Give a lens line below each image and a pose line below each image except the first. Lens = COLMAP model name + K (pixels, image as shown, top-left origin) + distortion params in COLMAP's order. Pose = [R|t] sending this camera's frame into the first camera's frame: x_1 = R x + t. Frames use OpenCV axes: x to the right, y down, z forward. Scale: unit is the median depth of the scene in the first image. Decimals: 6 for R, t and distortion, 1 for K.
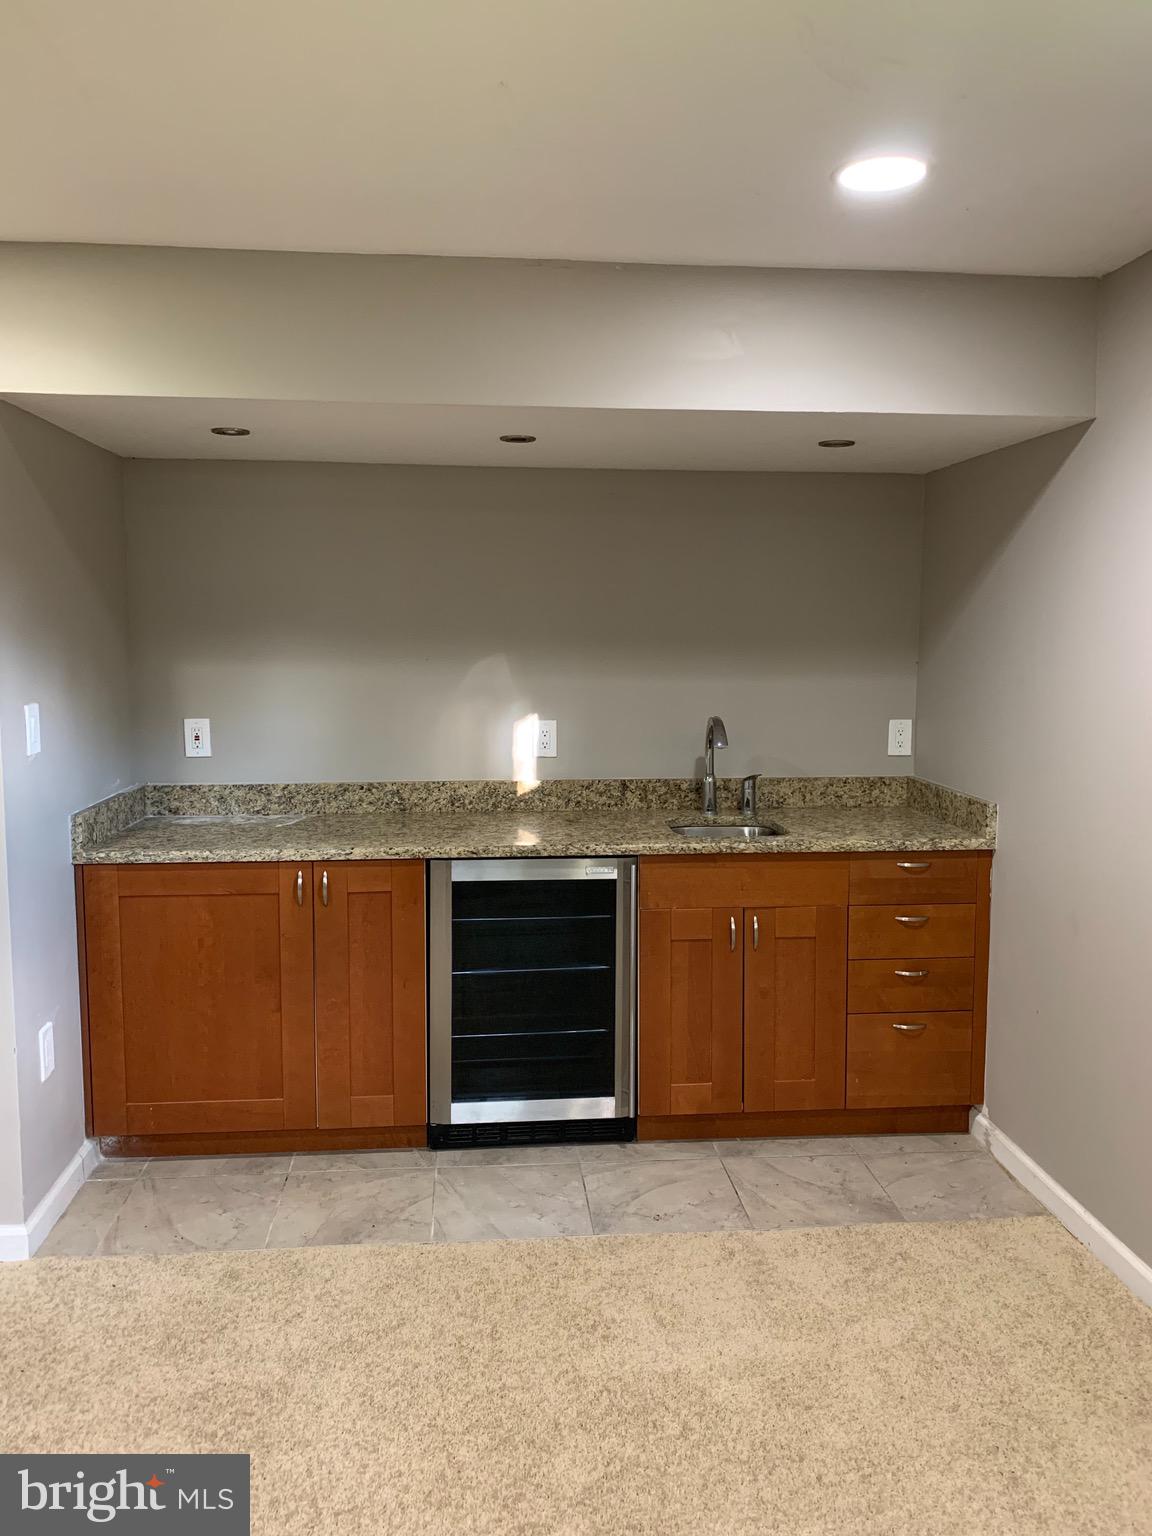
lens RADIAL K [[1184.7, 0, 573.9], [0, 1184.7, 761.6], [0, 0, 1]] dist [0.058041, -0.094830]
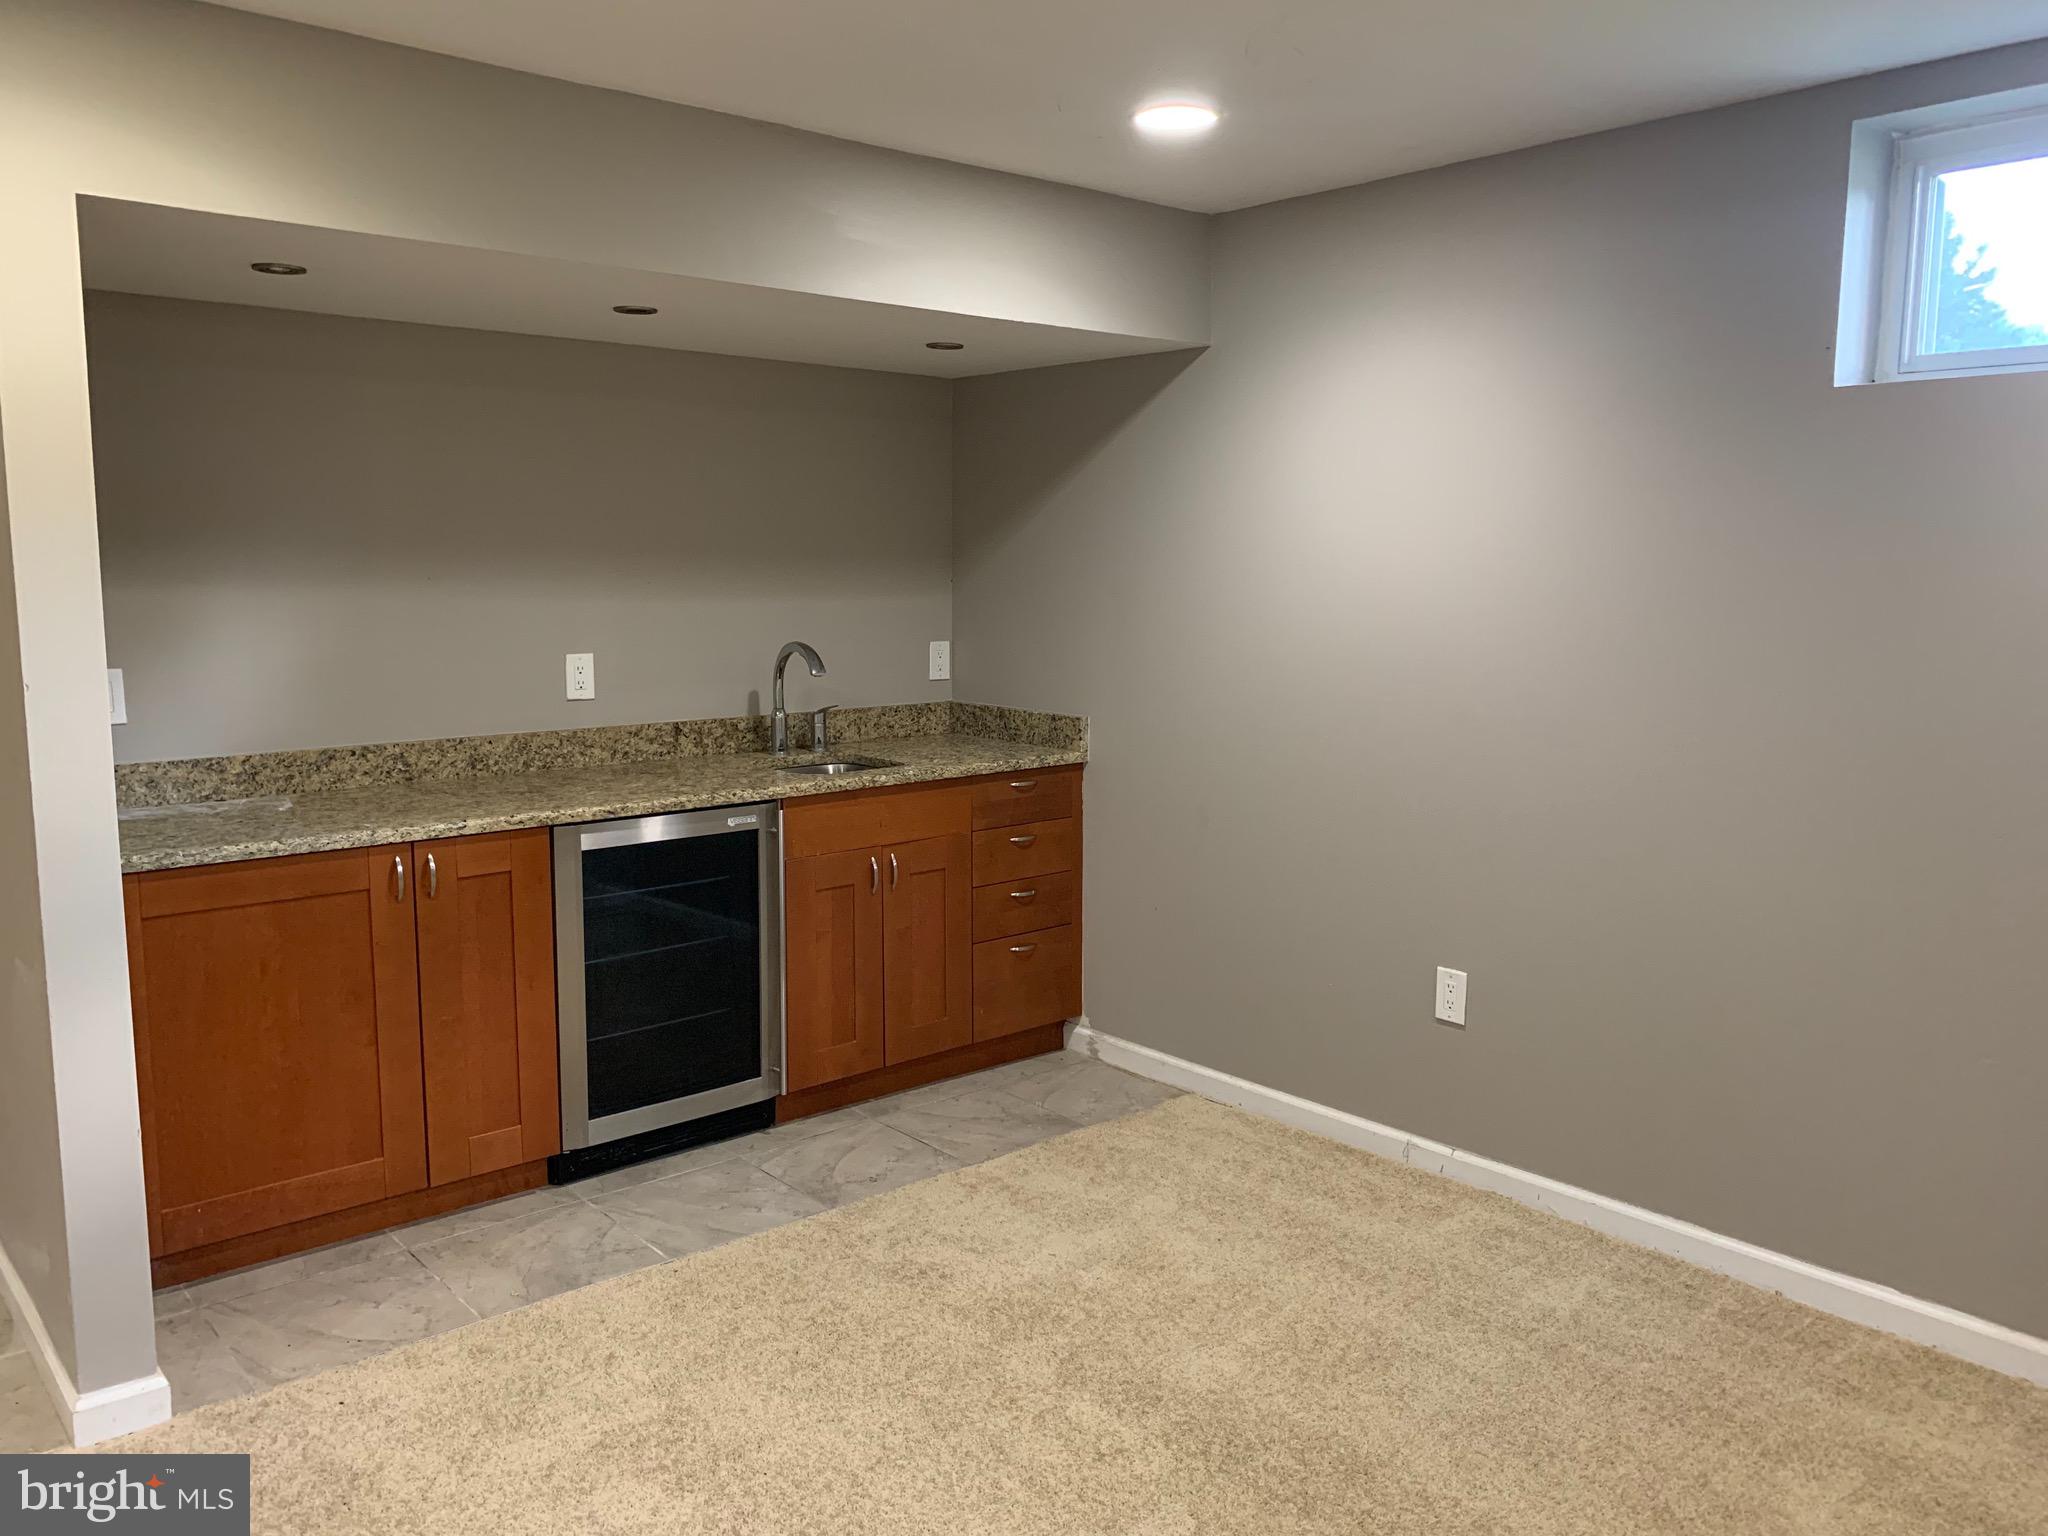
lens RADIAL K [[1553.6, 0, 1007.5], [0, 1553.6, 766.3], [0, 0, 1]] dist [0.089445, -0.147868]
pose [[0.819308, -0.077877, 0.568040, -0.454438], [0.063421, 0.996962, 0.045206, 0.013019], [-0.569835, -0.001012, 0.821759, -0.049886]]
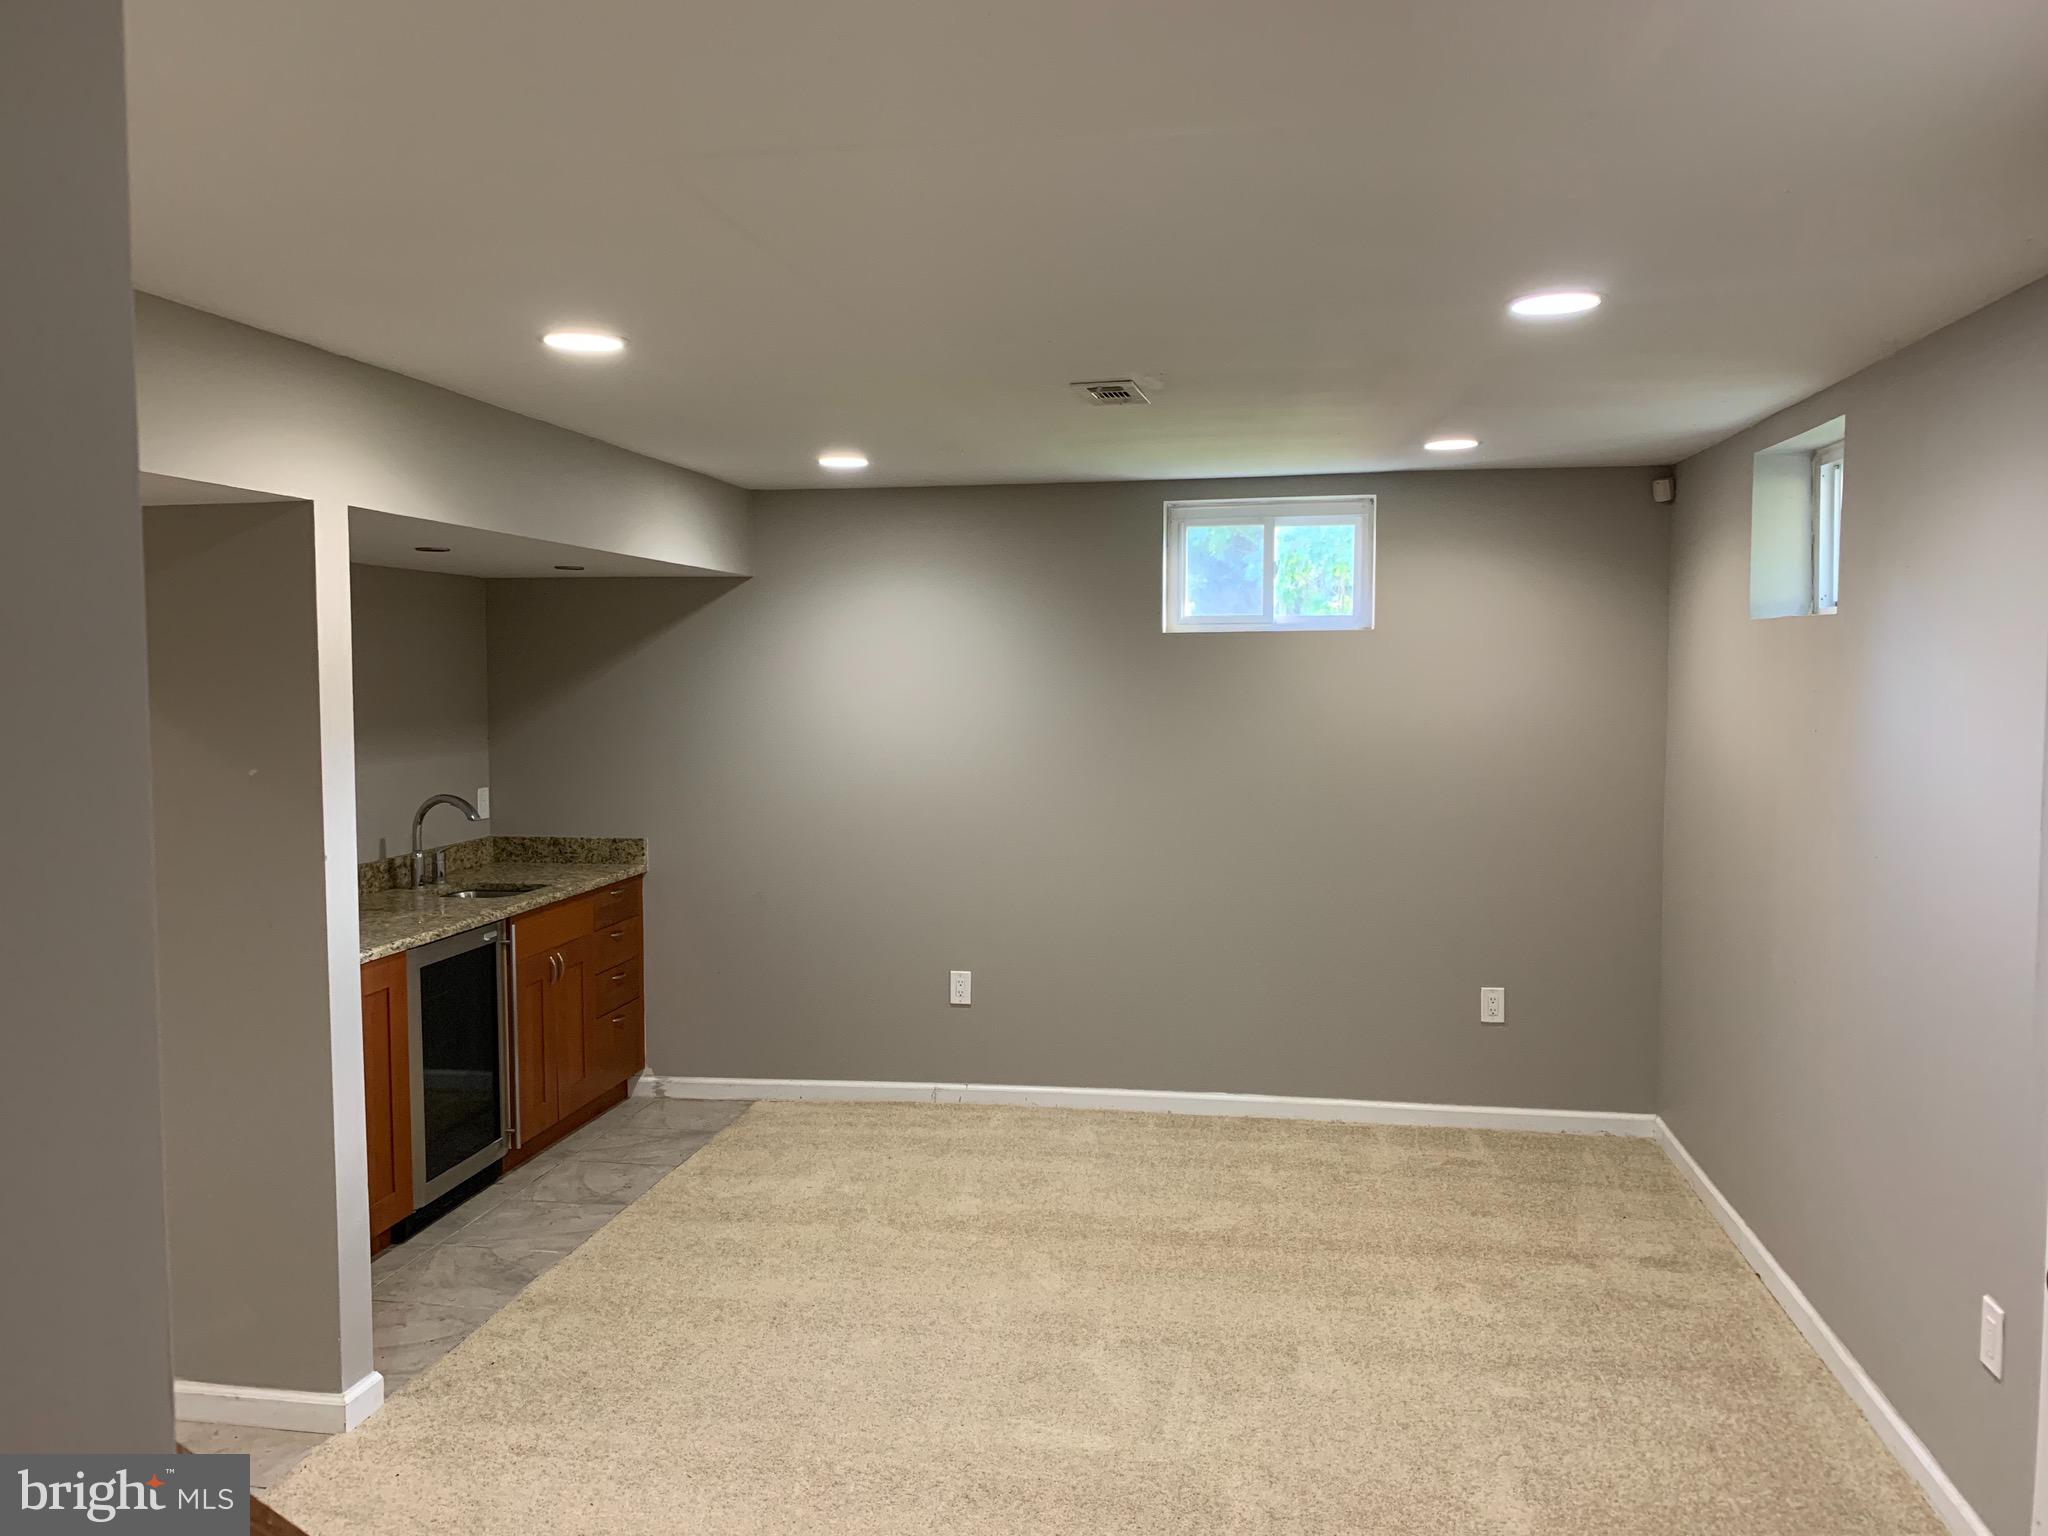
lens RADIAL K [[1579.6, 0, 1024.0], [0, 1579.6, 768.0], [0, 0, 1]] dist [0.058041, -0.094830]
pose [[0.258252, -0.066342, 0.963797, -1.251284], [0.111854, 0.992983, 0.038379, -0.063935], [-0.959580, 0.097893, 0.263861, 0.106066]]
